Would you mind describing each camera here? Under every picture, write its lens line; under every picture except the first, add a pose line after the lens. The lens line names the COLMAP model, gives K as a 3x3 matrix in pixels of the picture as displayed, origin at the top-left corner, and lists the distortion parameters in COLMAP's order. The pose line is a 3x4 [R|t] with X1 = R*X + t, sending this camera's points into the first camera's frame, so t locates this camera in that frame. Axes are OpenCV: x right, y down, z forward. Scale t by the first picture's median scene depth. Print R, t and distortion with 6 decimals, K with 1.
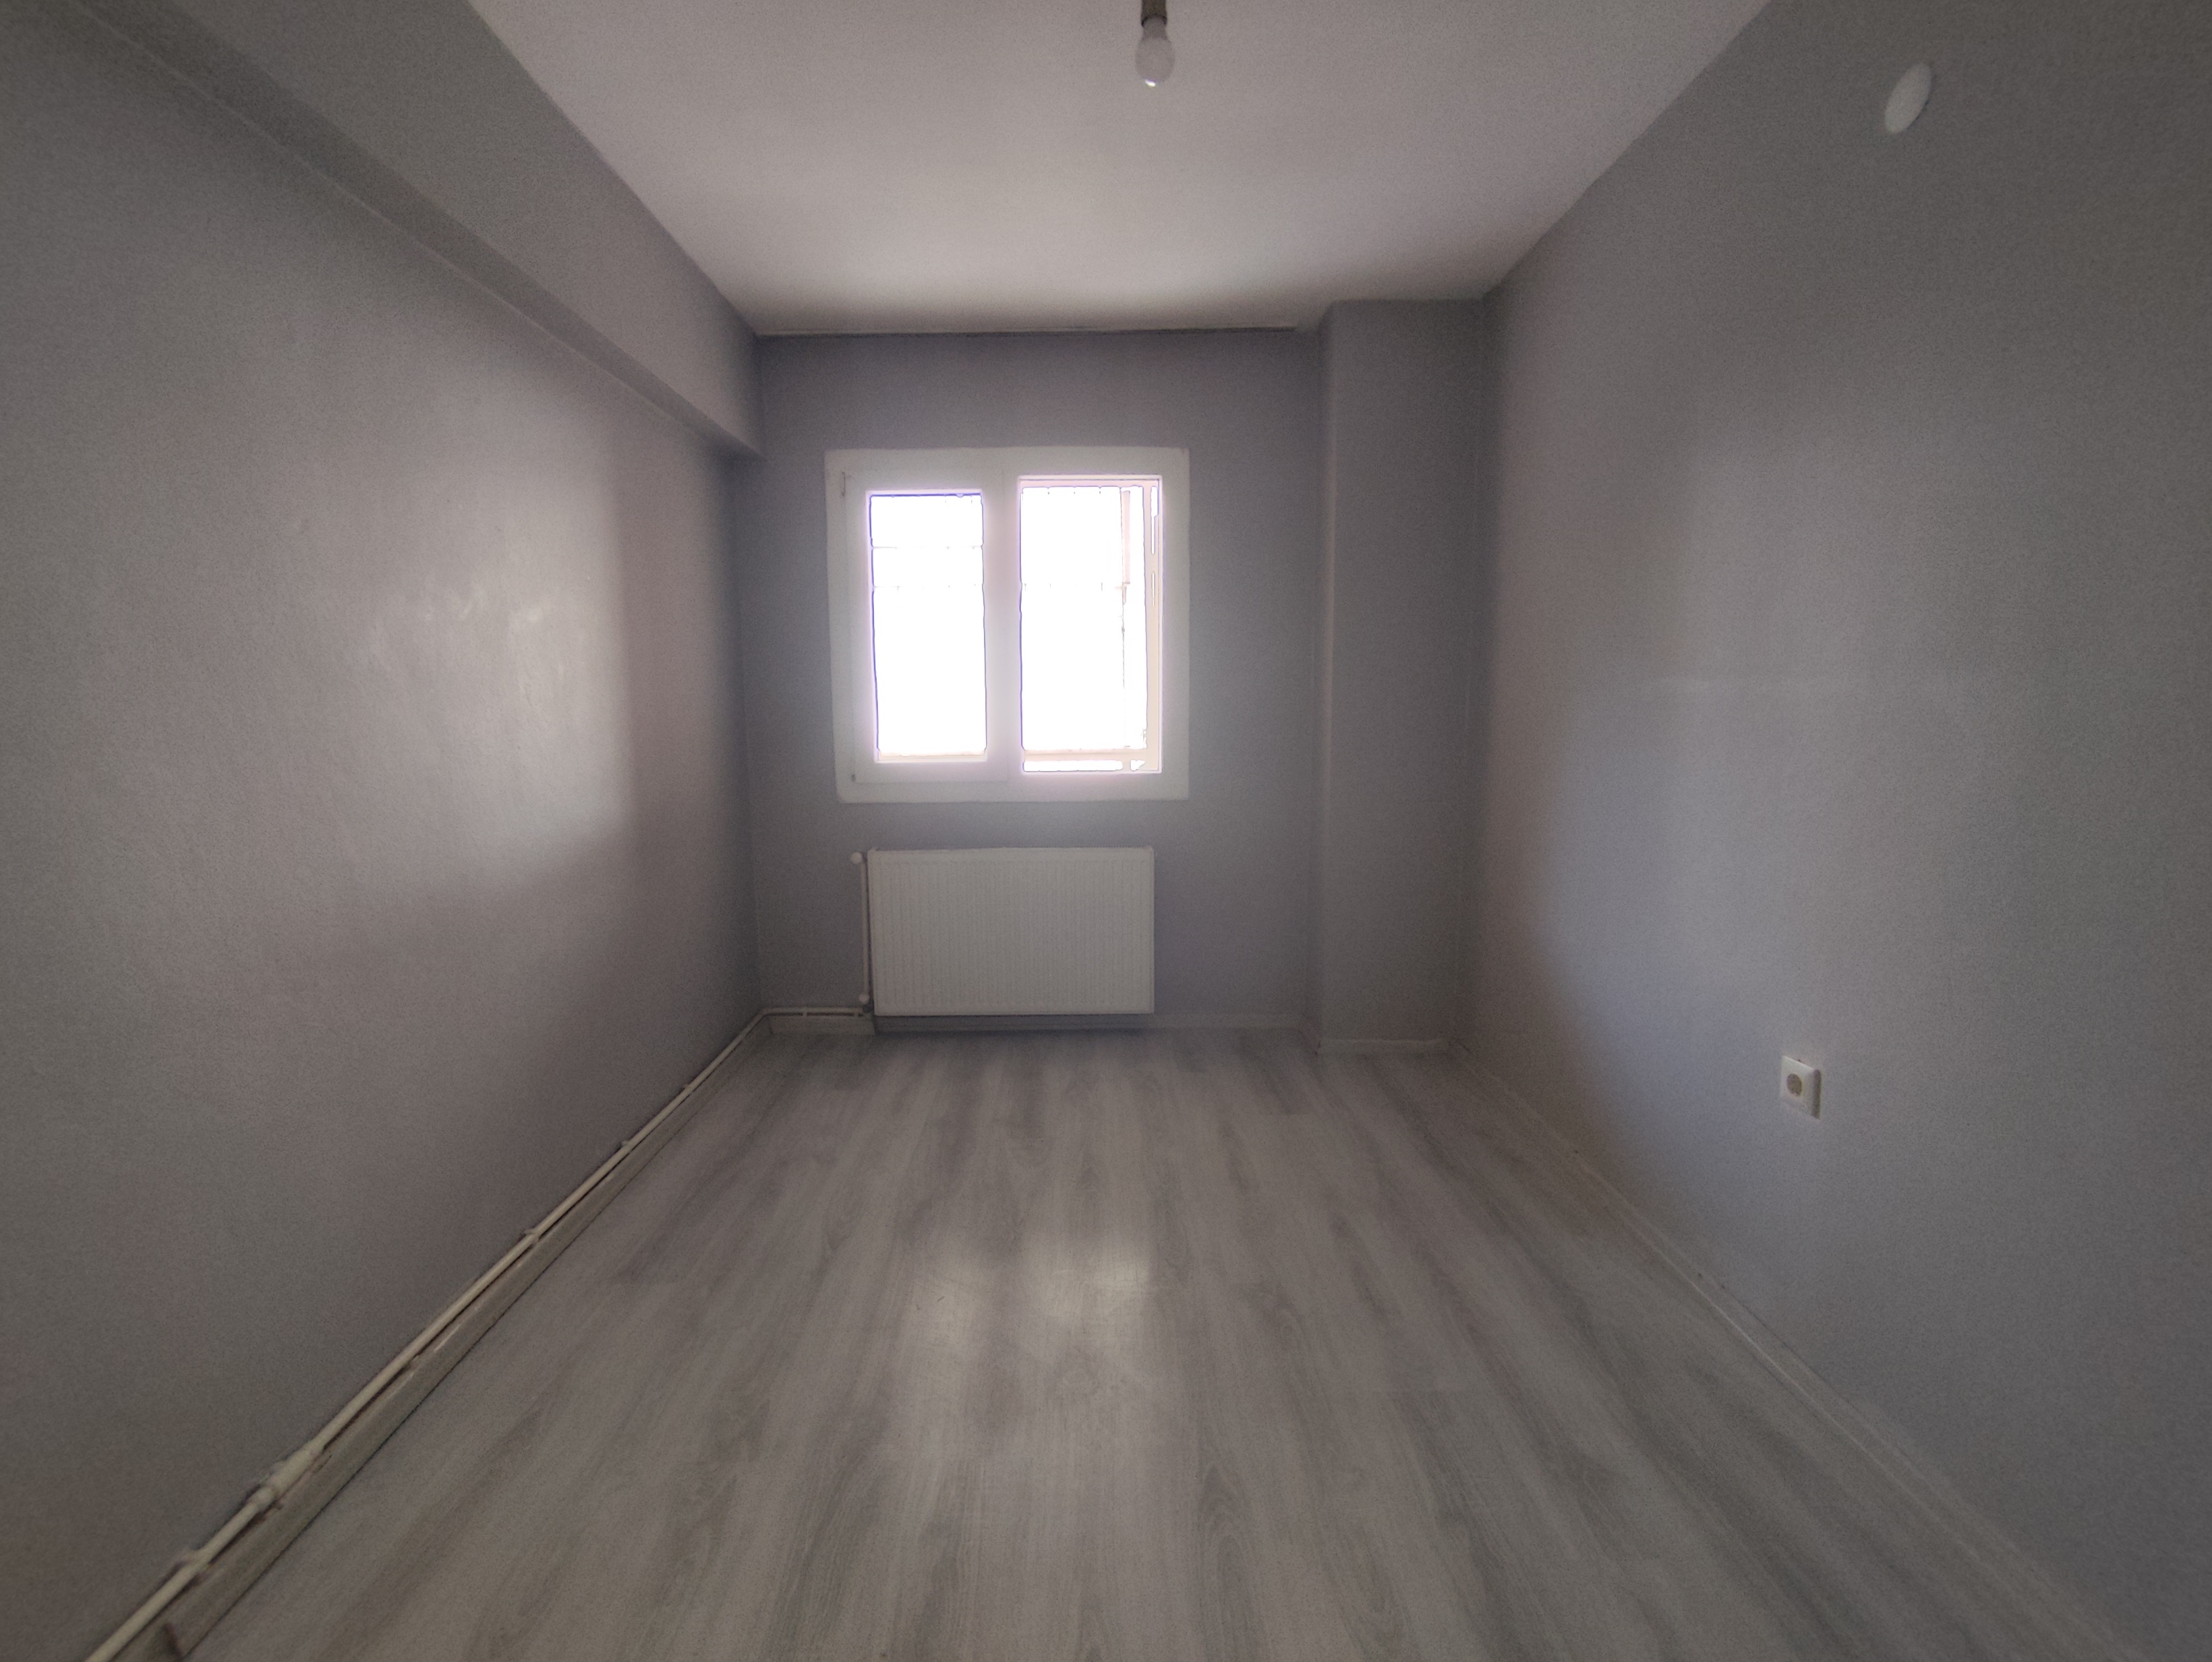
lens RADIAL K [[1000.9, 0, 1099.3], [0, 1000.9, 831.6], [0, 0, 1]] dist [-0.041750, 0.026115]
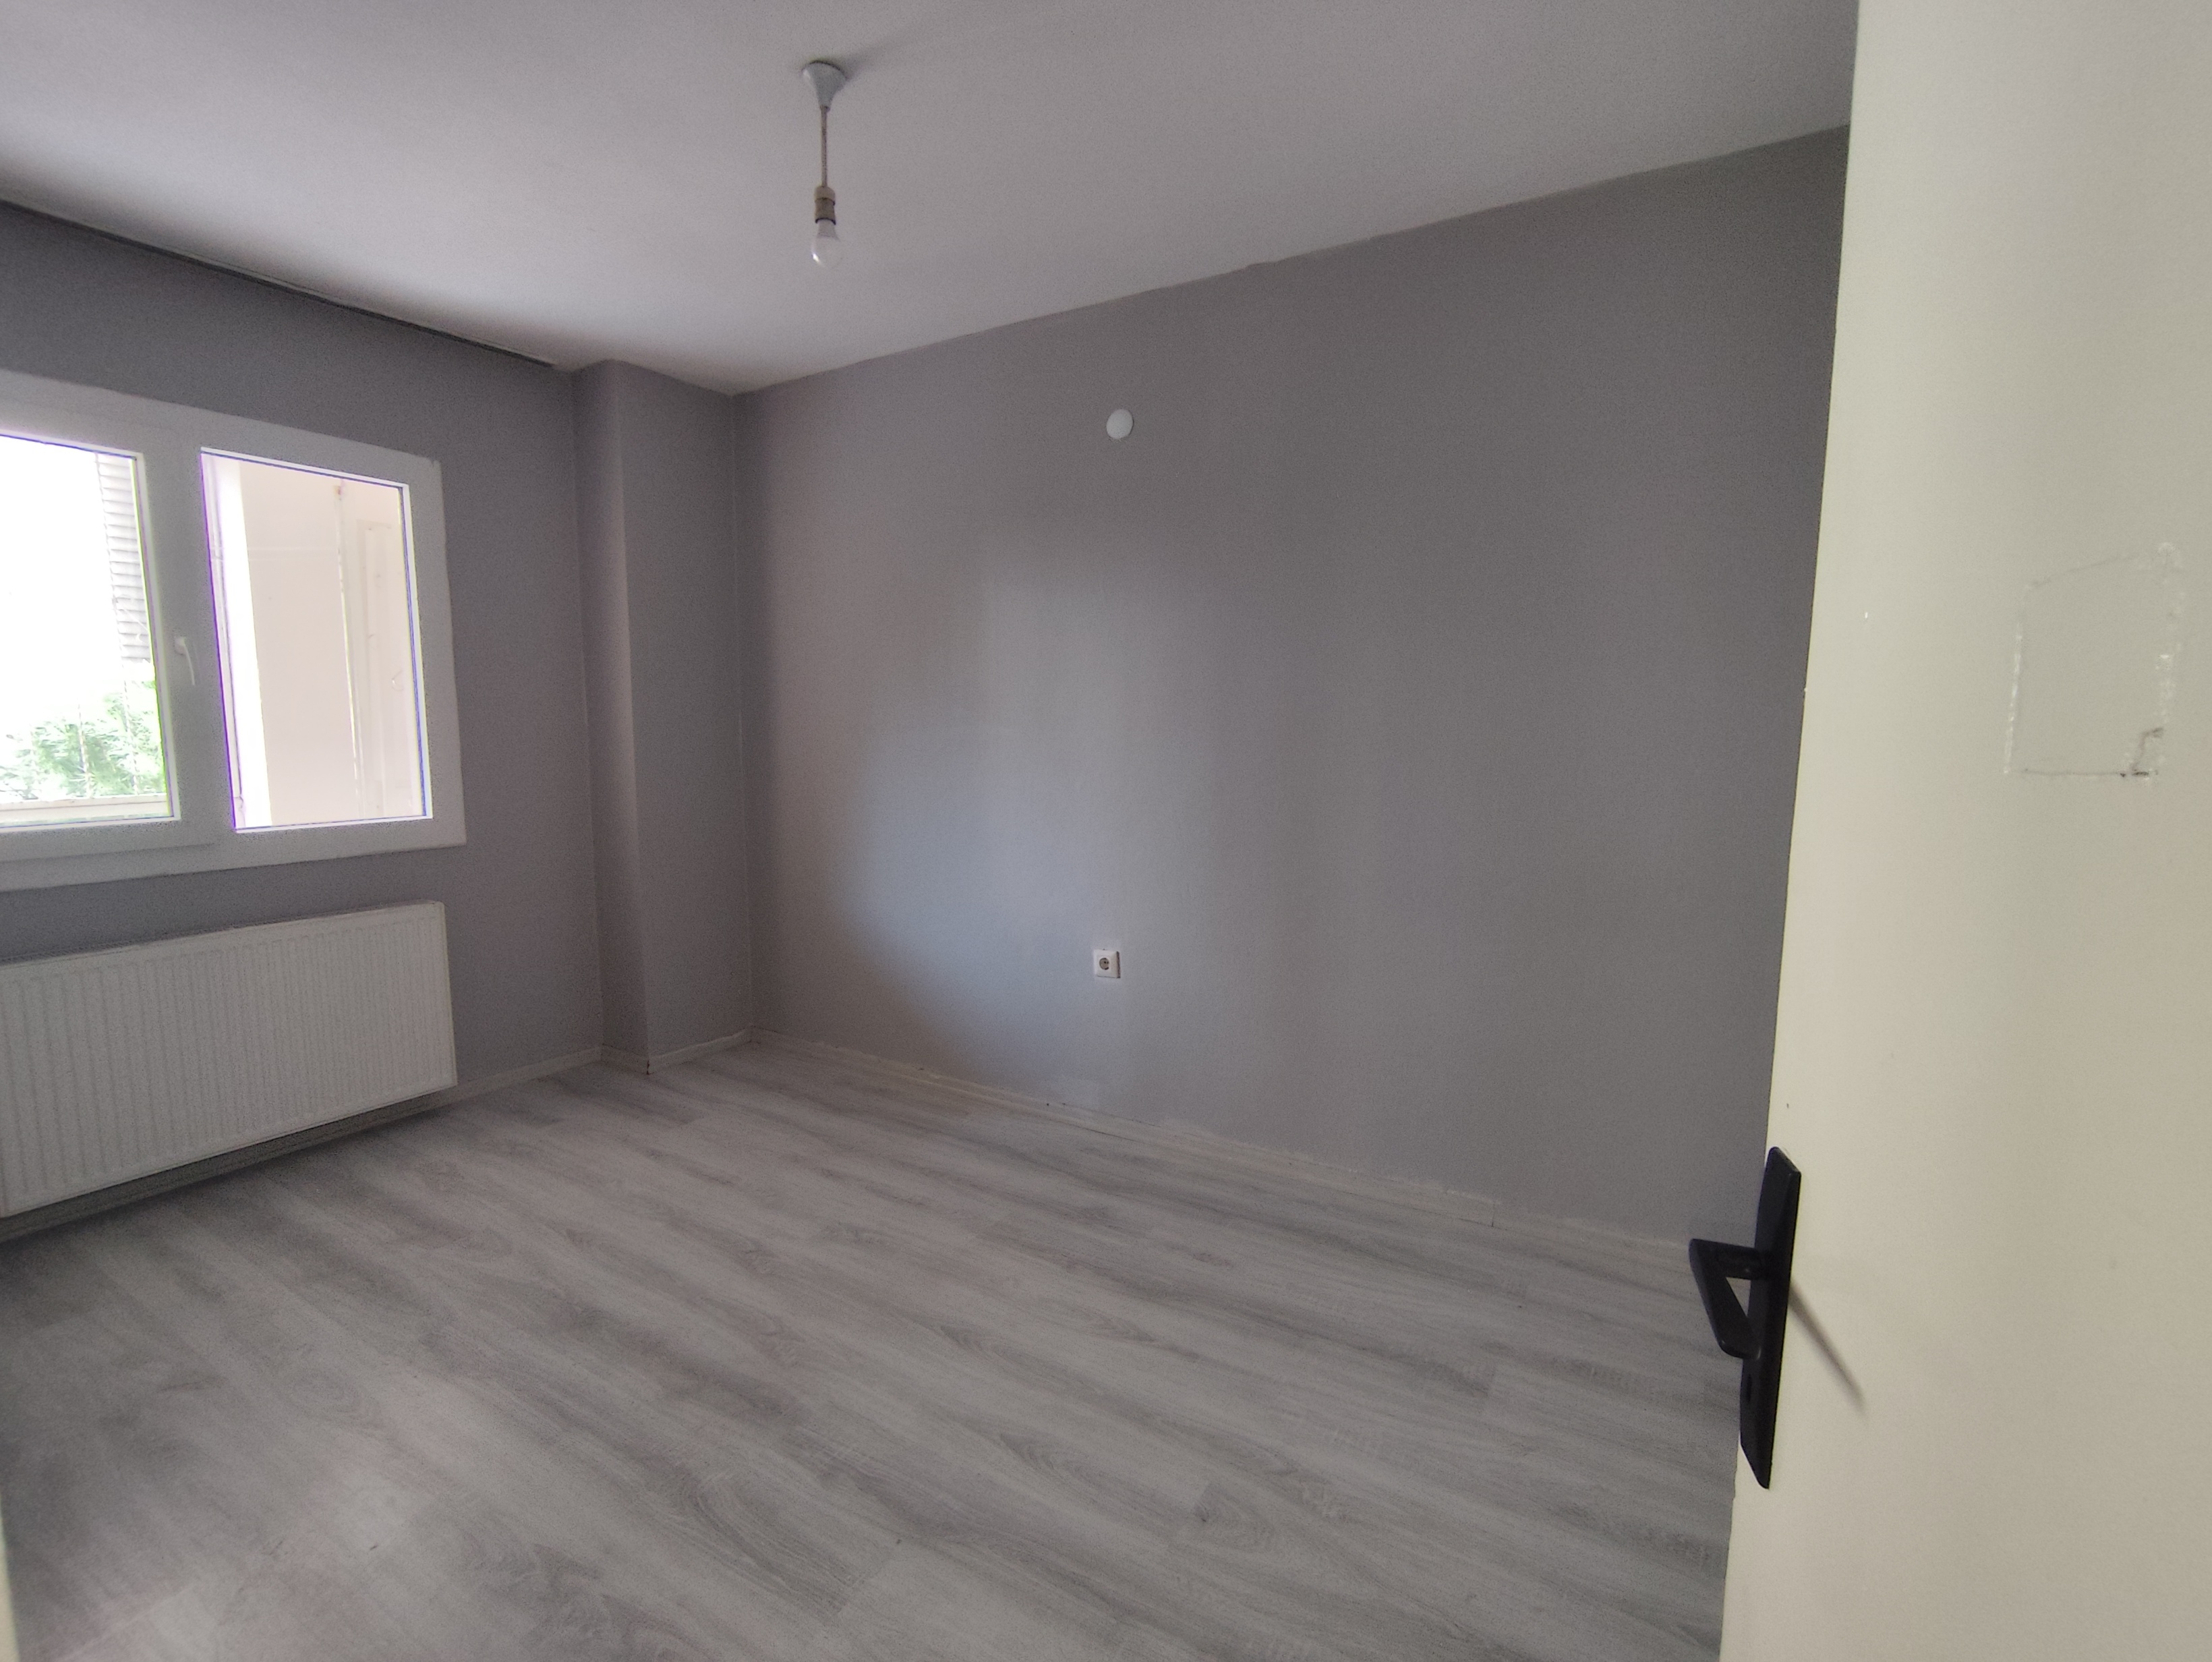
lens RADIAL K [[1000.9, 0, 1099.3], [0, 1000.9, 831.6], [0, 0, 1]] dist [-0.041750, 0.026115]
pose [[0.533268, -0.090145, 0.841130, -0.484892], [0.102209, 0.993888, 0.041716, -0.029697], [-0.839749, 0.063725, 0.539222, 0.035062]]
